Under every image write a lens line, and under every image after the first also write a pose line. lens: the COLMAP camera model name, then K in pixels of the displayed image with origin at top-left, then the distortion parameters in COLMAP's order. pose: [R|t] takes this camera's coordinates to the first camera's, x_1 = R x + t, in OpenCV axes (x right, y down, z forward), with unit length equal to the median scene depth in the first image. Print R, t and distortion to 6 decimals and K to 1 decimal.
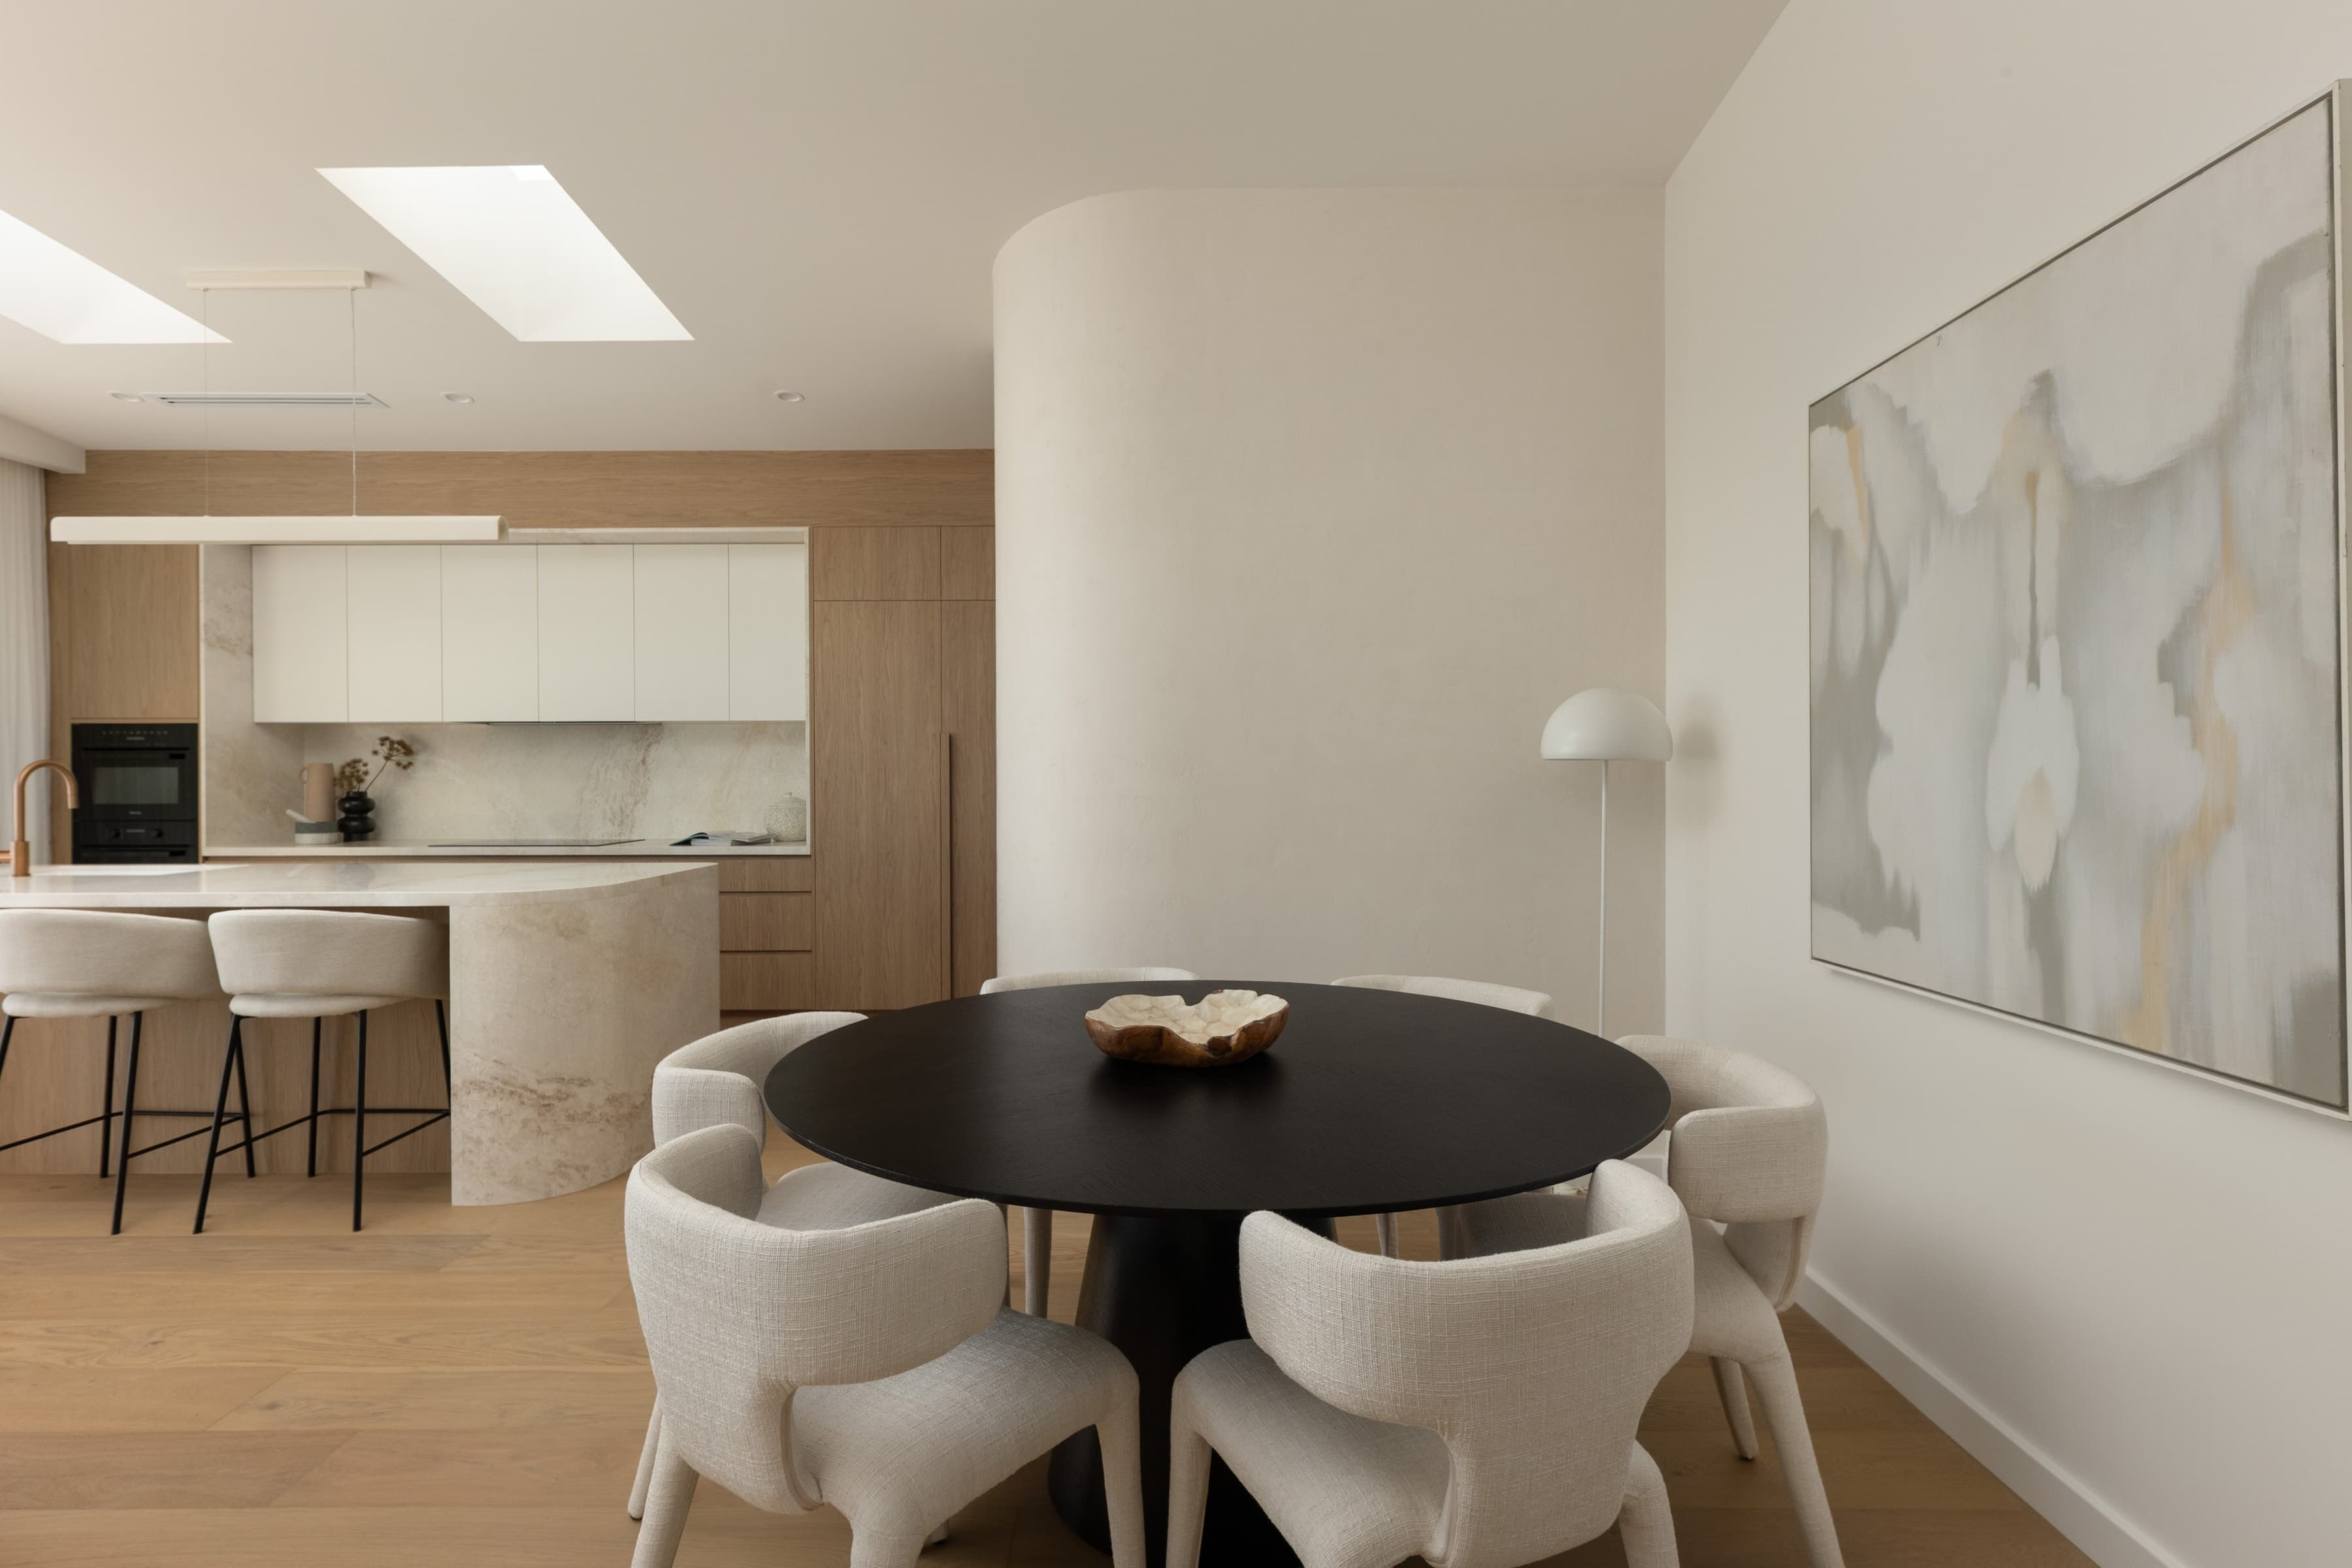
lens RADIAL K [[1200.6, 0, 1182.2], [0, 1200.6, 781.3], [0, 0, 1]] dist [0.001031, 0.000343]
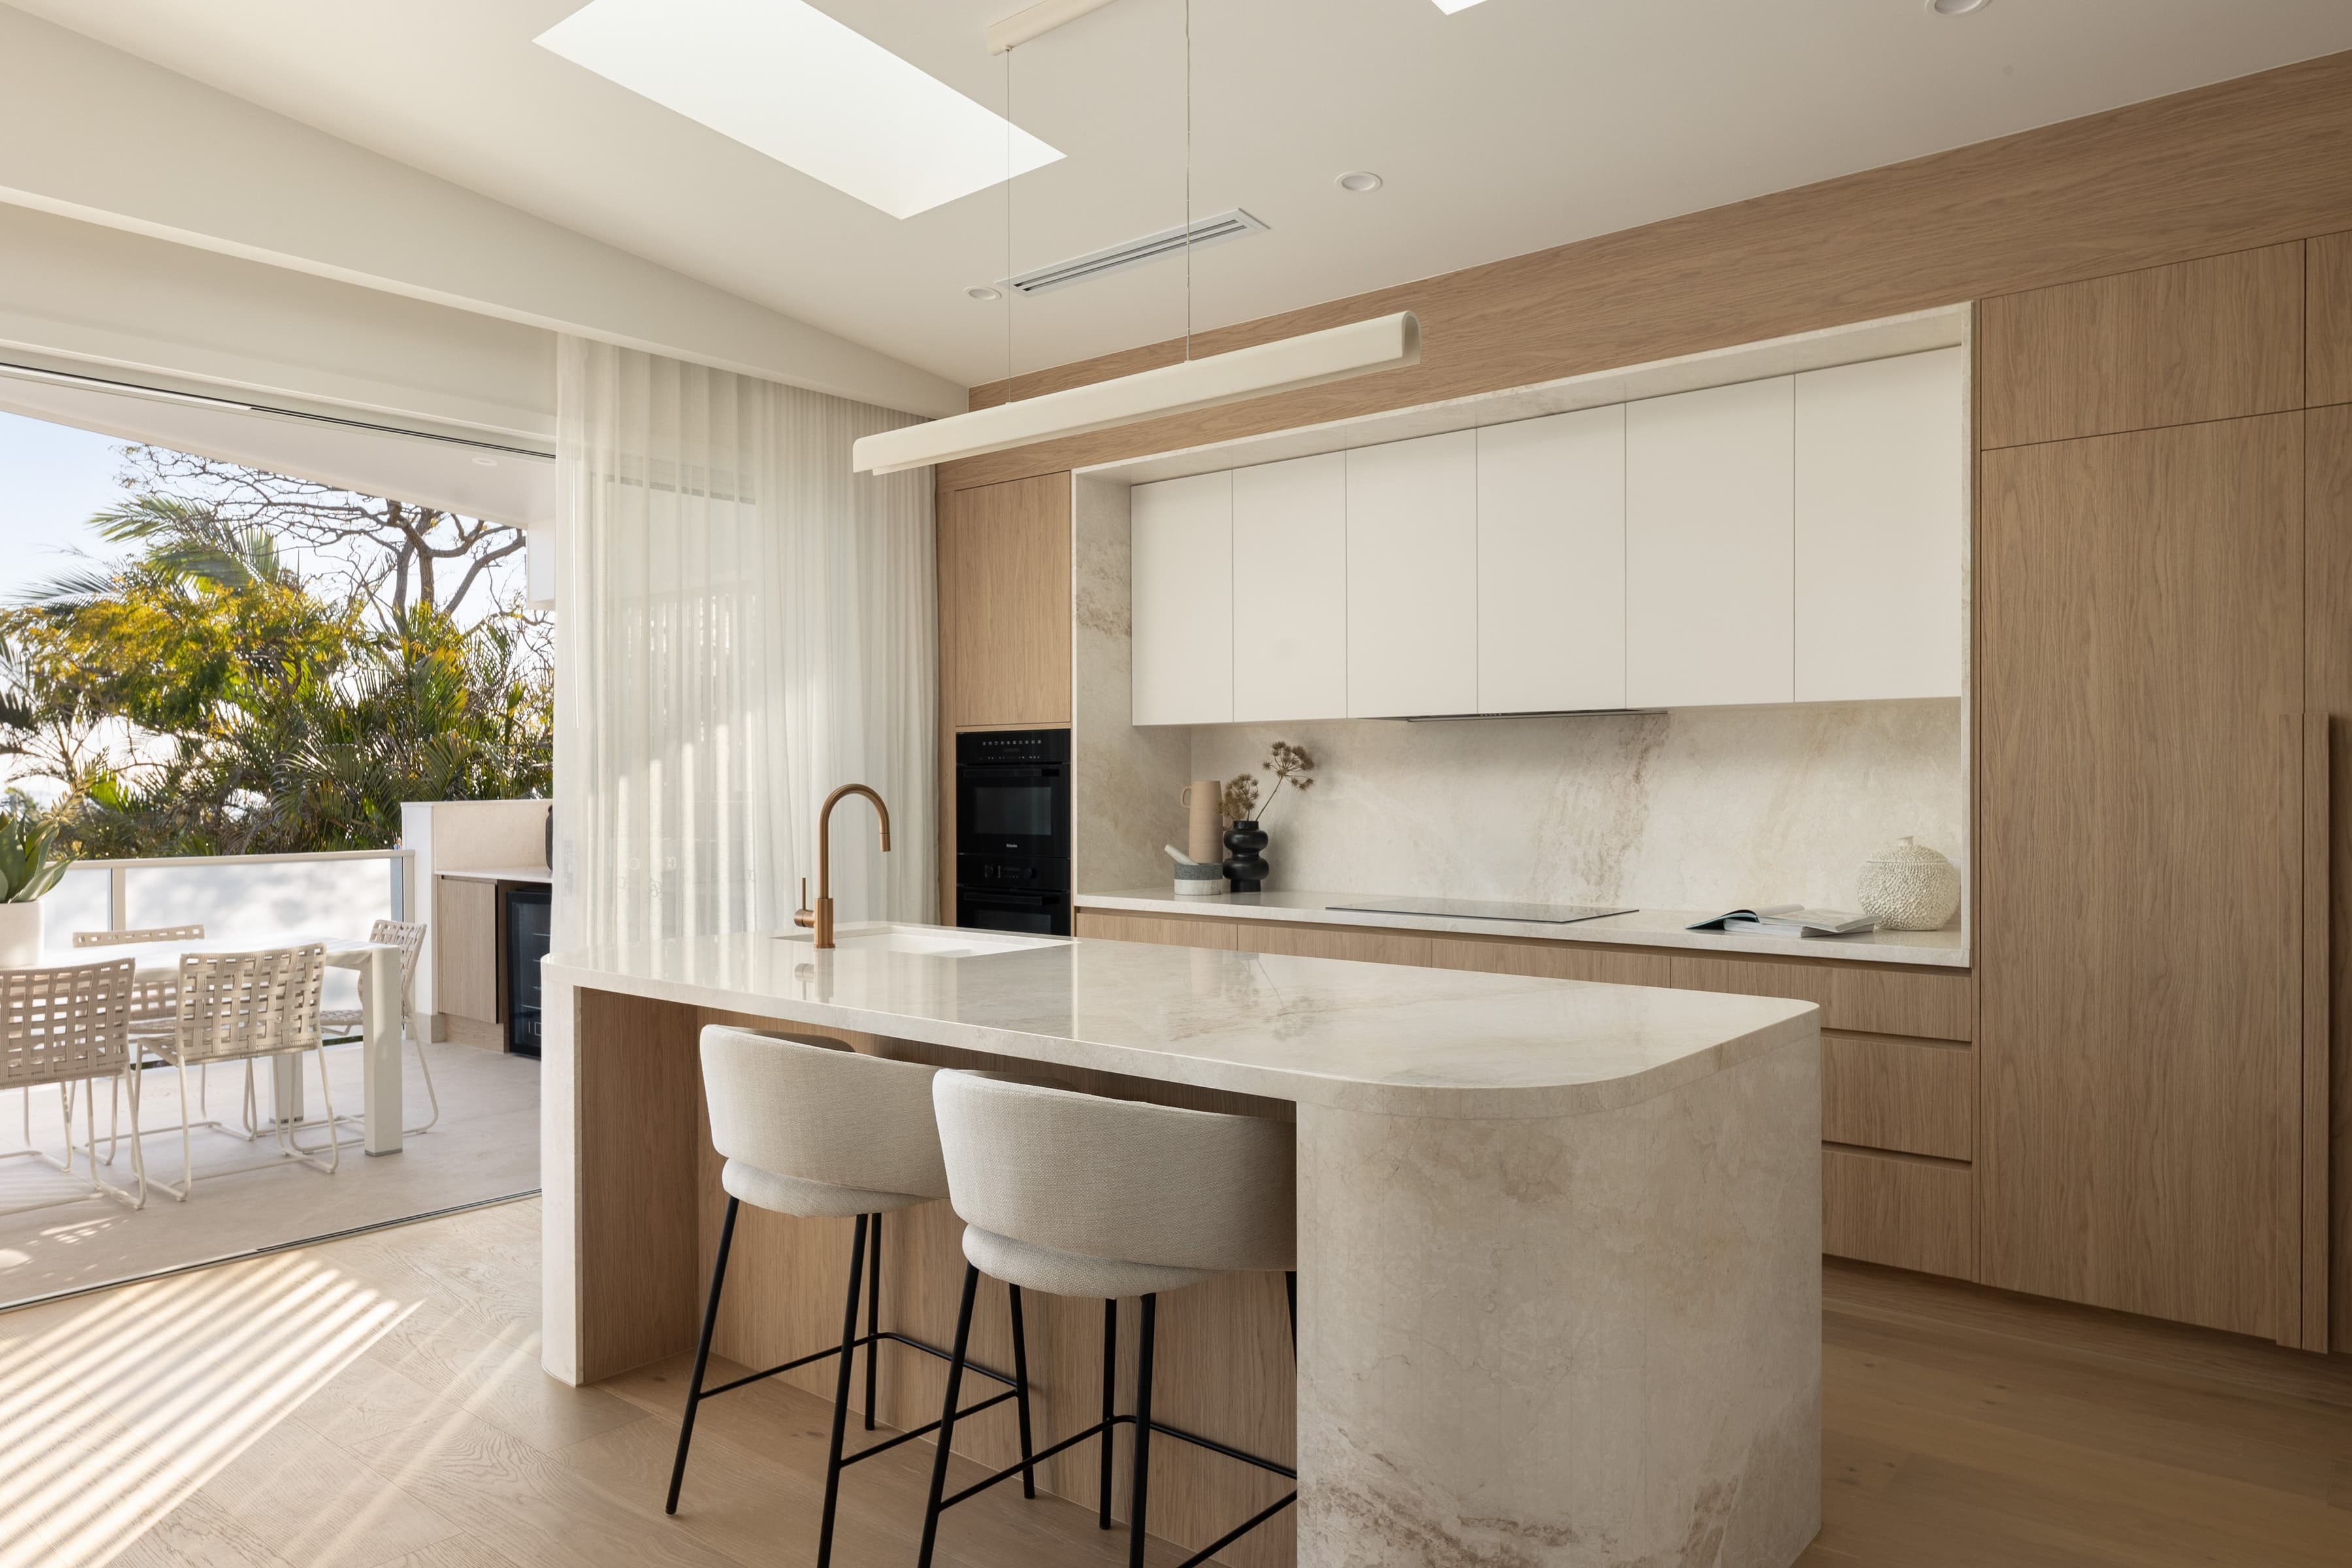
lens RADIAL K [[1518.0, 0, 1174.9], [0, 1518.0, 802.9], [0, 0, 1]] dist [0.000712, -0.002098]
pose [[0.769453, 0.008559, -0.638646, -0.163224], [-0.002752, 0.999945, 0.010085, -0.011936], [0.638698, -0.006002, 0.769434, 0.312638]]
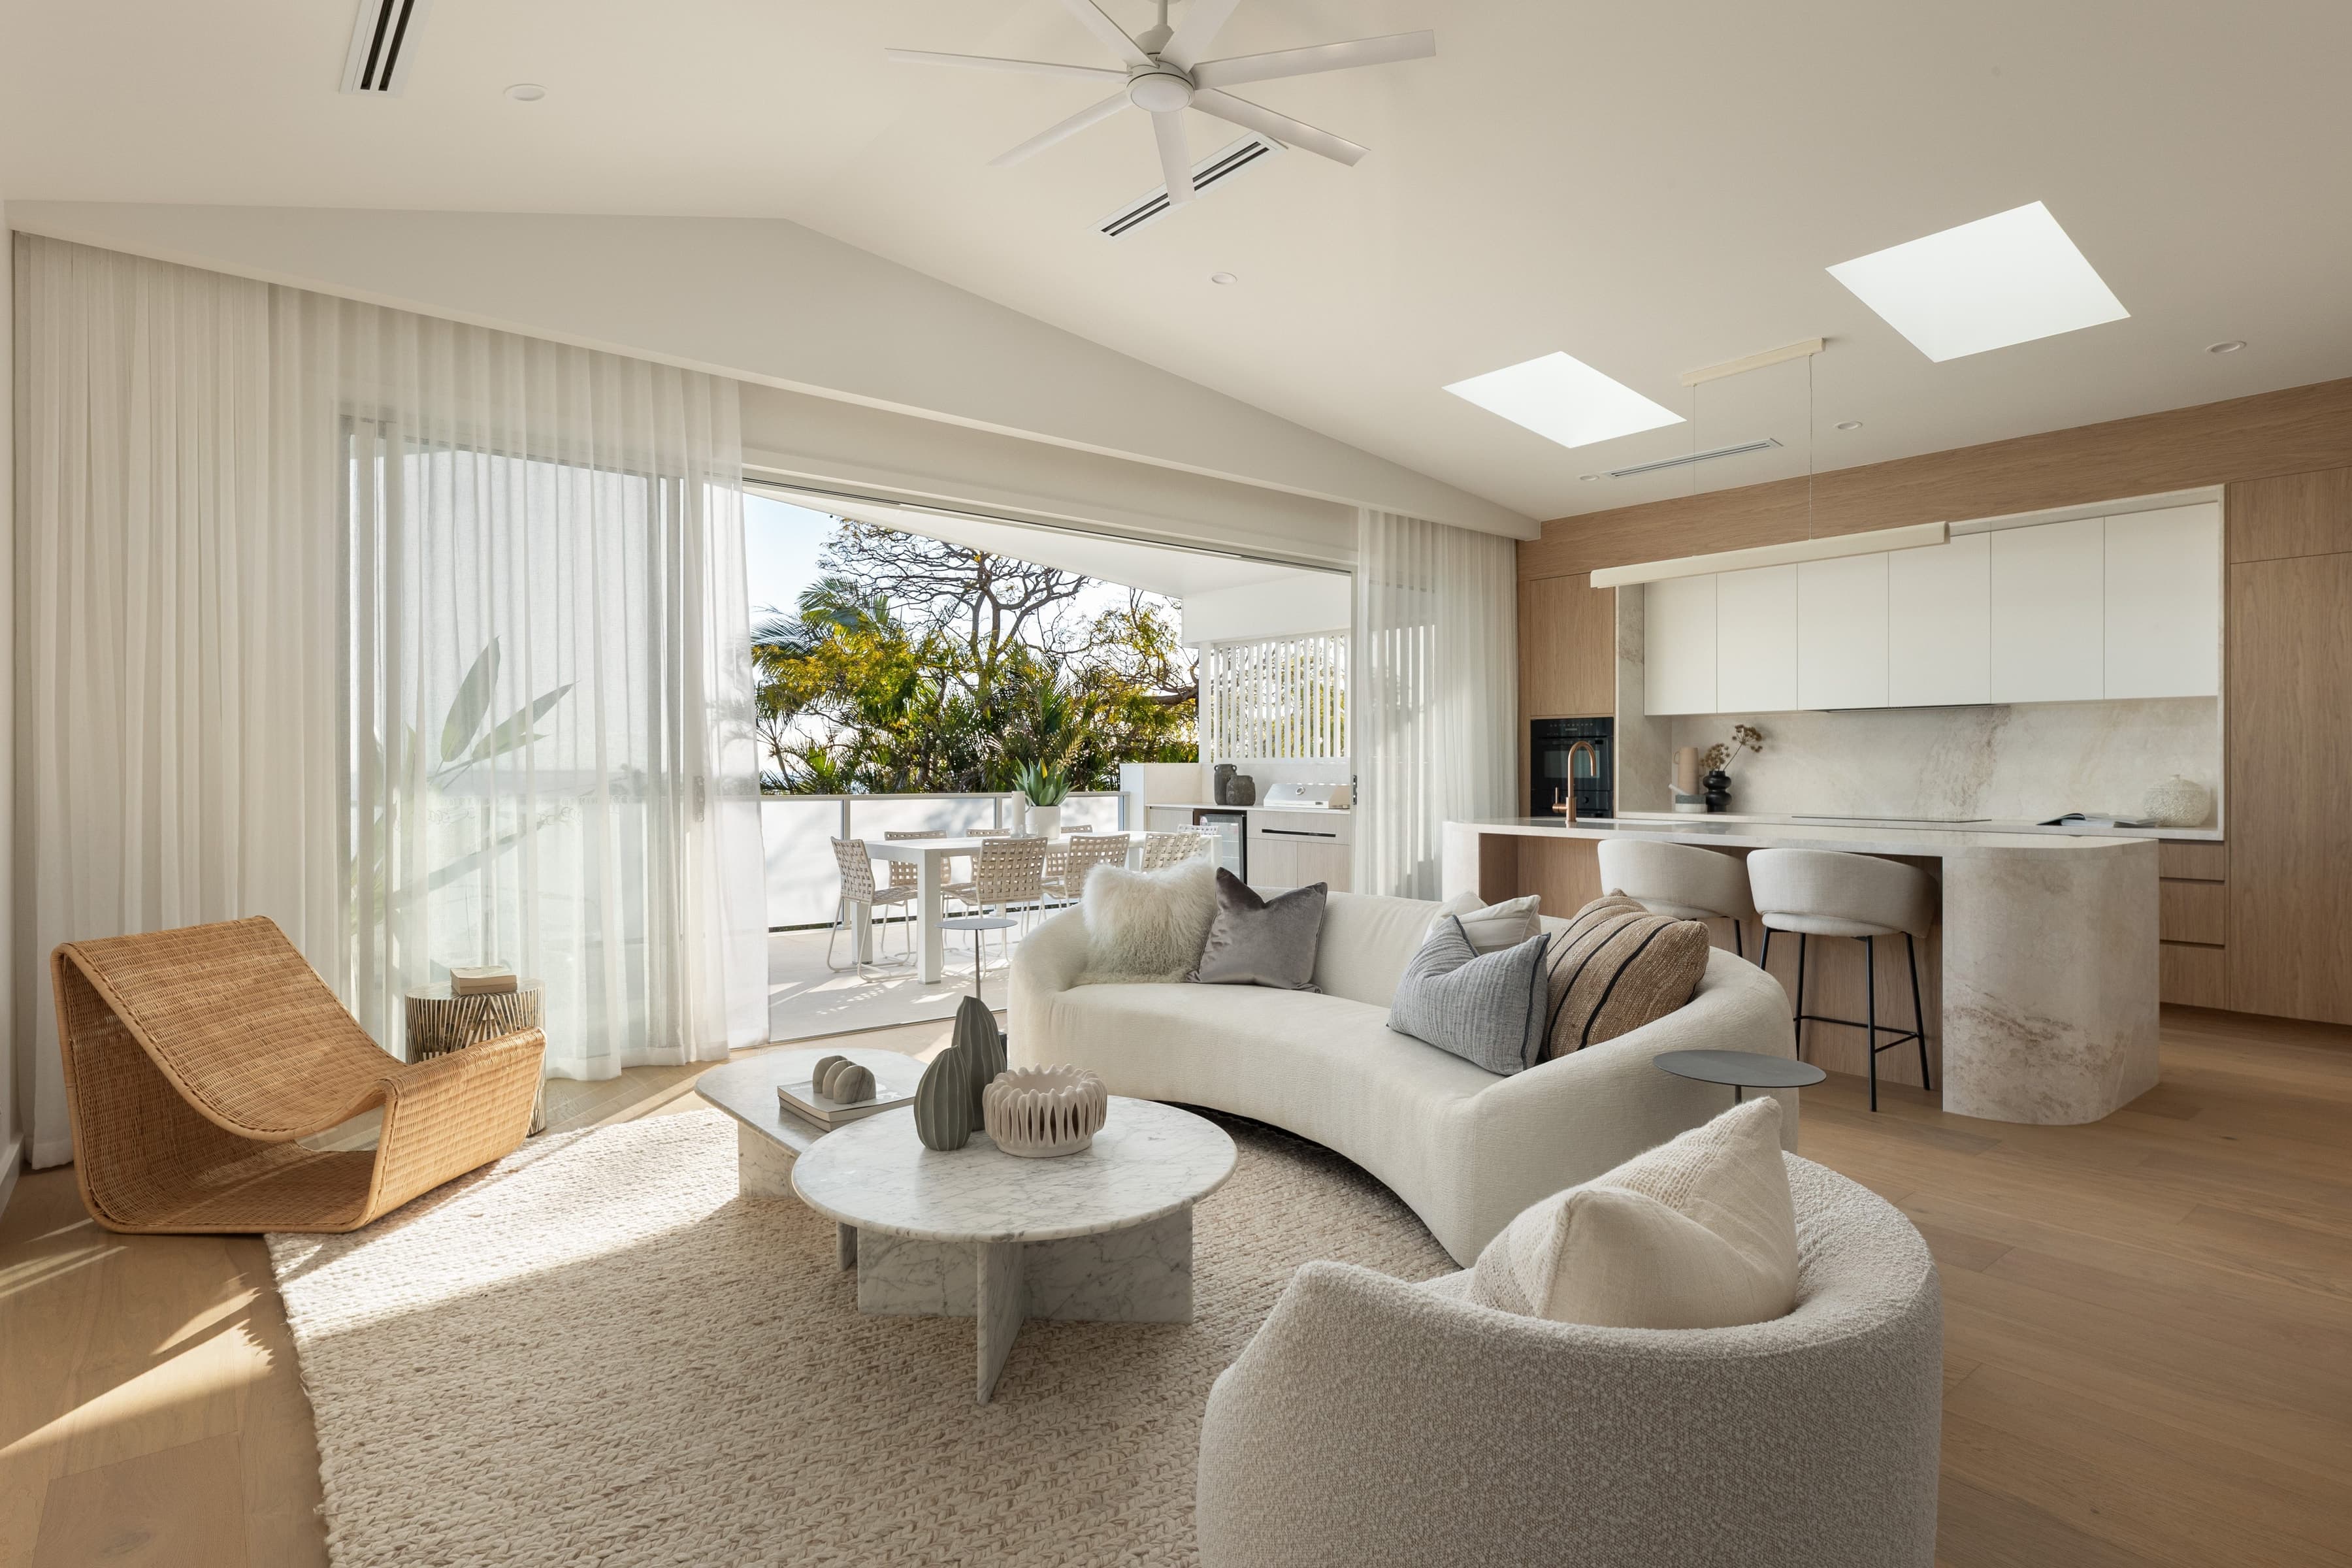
lens RADIAL K [[1206.2, 0, 1175.2], [0, 1206.2, 770.2], [0, 0, 1]] dist [0.000135, 0.000311]
pose [[0.635592, 0.005593, -0.772005, -0.107063], [-0.012260, 0.999921, -0.002849, 0.019505], [0.771928, 0.011276, 0.635610, -0.205593]]
